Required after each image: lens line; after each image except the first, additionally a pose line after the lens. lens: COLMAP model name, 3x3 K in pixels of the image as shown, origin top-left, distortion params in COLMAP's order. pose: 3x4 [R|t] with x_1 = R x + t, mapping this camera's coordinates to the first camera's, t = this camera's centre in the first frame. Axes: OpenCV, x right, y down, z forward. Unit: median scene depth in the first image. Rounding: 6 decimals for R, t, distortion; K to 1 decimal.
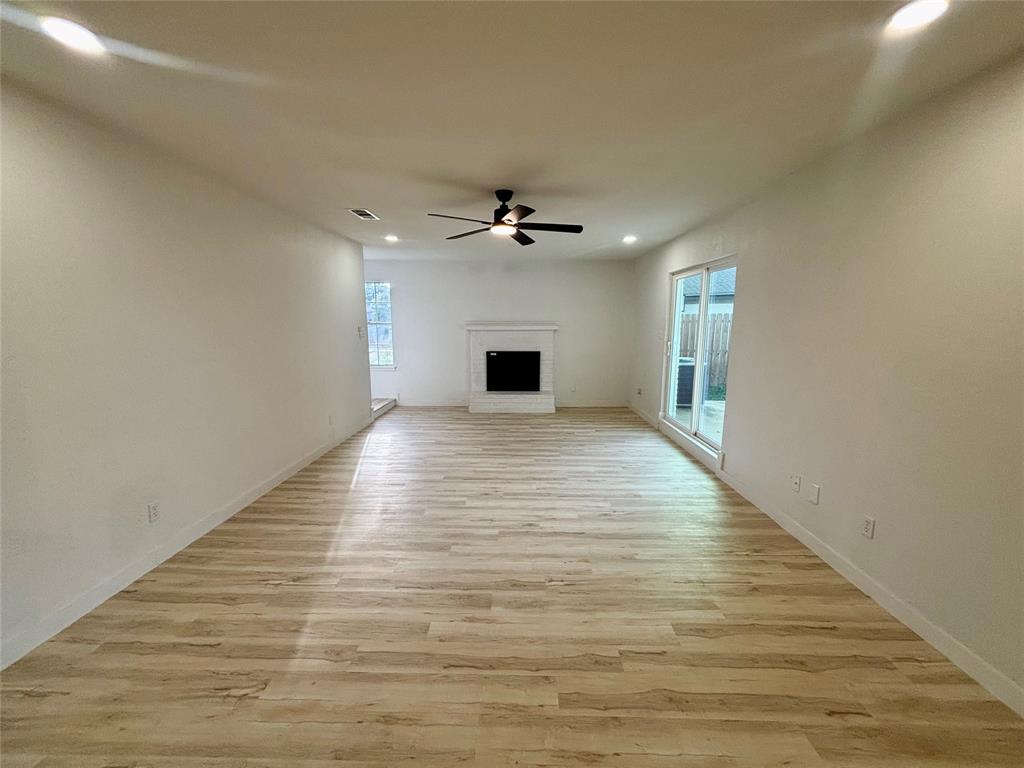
lens RADIAL K [[413.3, 0, 512.0], [0, 413.3, 384.0], [0, 0, 1]] dist [0.002365, -0.000121]
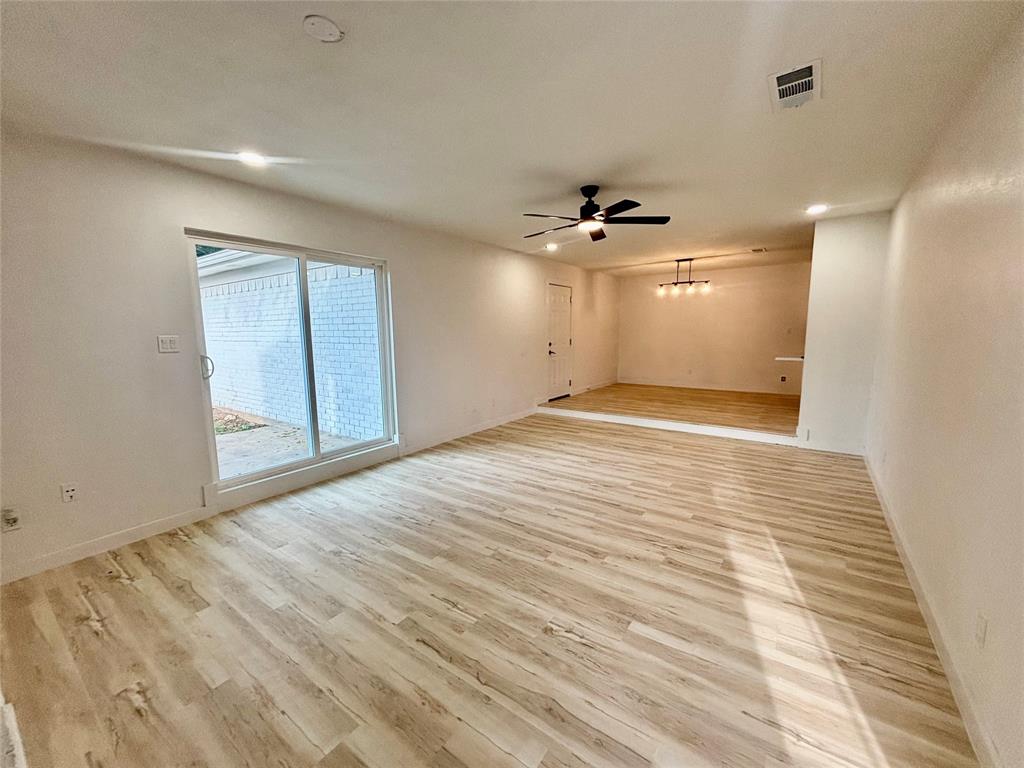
lens RADIAL K [[413.3, 0, 512.0], [0, 413.3, 384.0], [0, 0, 1]] dist [0.002365, -0.000121]
pose [[-0.824319, -0.070643, 0.561701, -0.424982], [0.091604, 0.962465, 0.255479, -0.258317], [-0.558666, 0.262050, -0.786907, 1.869836]]
